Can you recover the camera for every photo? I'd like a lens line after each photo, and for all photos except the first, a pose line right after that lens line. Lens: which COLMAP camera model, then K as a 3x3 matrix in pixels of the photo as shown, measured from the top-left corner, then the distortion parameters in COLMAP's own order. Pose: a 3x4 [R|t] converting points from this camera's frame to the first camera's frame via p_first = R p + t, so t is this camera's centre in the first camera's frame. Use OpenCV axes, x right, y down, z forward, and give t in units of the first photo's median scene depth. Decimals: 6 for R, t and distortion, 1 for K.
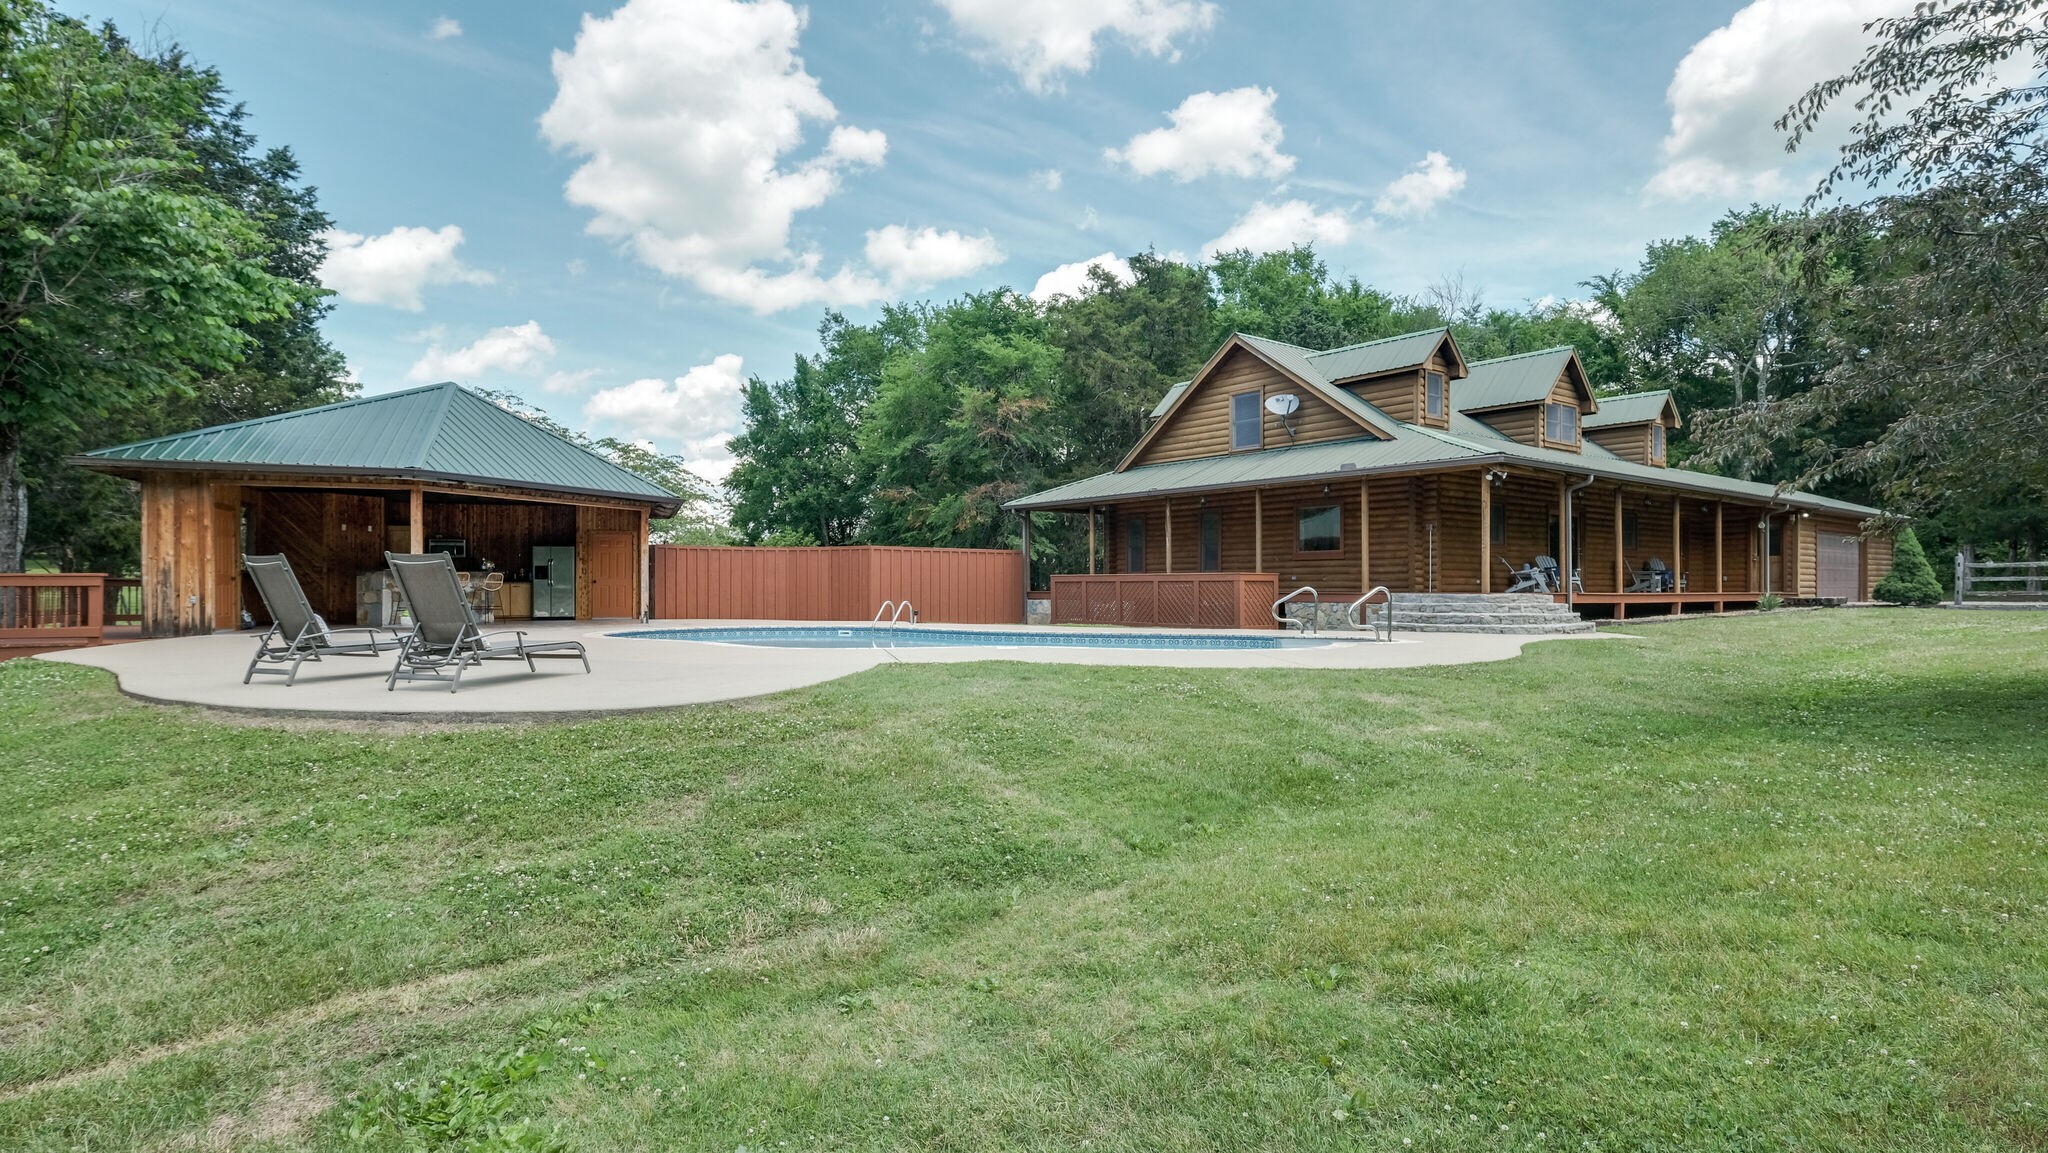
lens RADIAL K [[1063.1, 0, 1024.3], [0, 1063.1, 577.0], [0, 0, 1]] dist [0.011725, 0.000053]
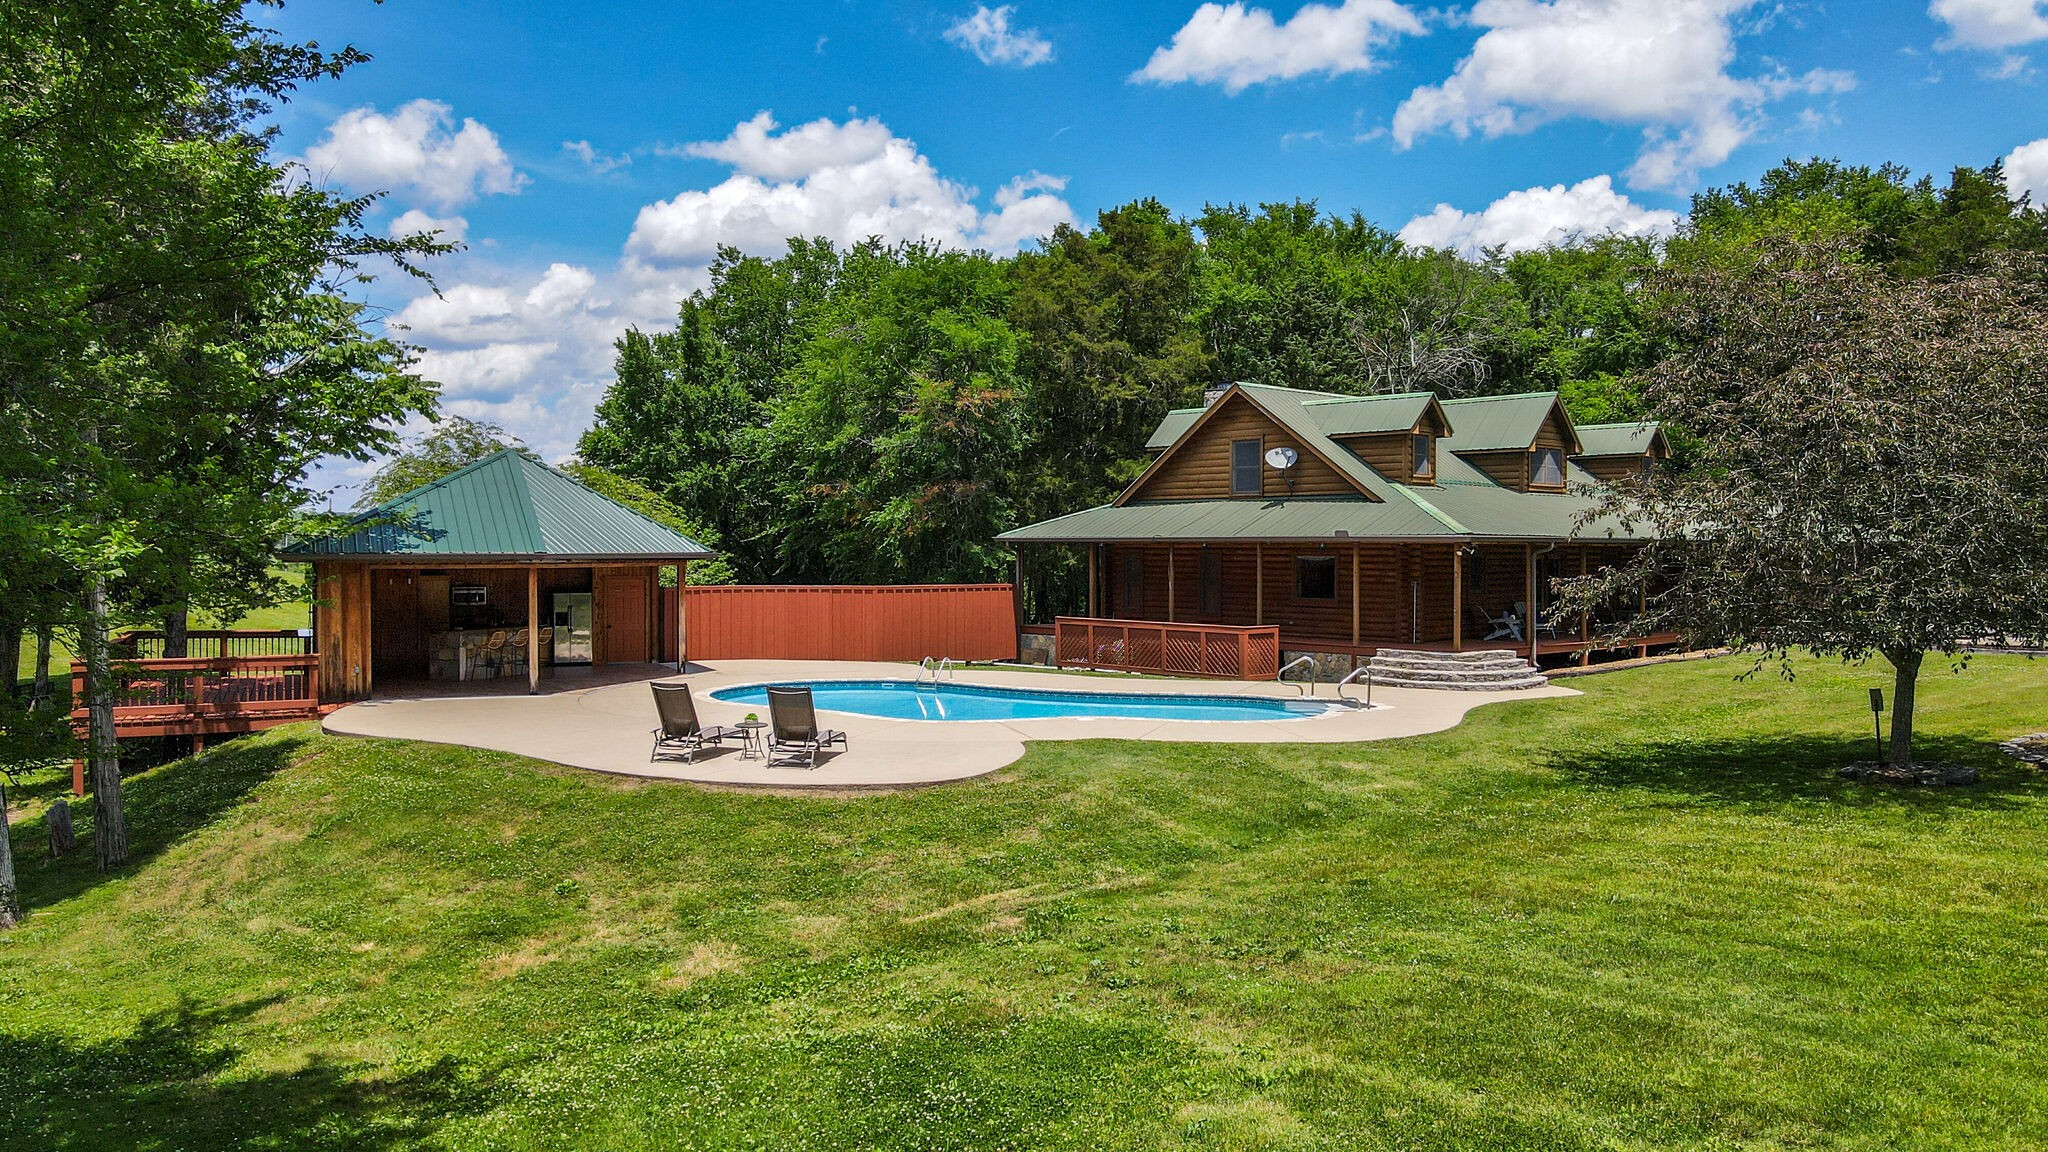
lens RADIAL K [[1490.4, 0, 1018.0], [0, 1490.4, 575.9], [0, 0, 1]] dist [0.001062, 0.008995]
pose [[0.997113, 0.001244, 0.075915, -0.139540], [-0.003354, 0.999611, 0.027675, -0.094416], [-0.075851, -0.027850, 0.996730, -0.488206]]
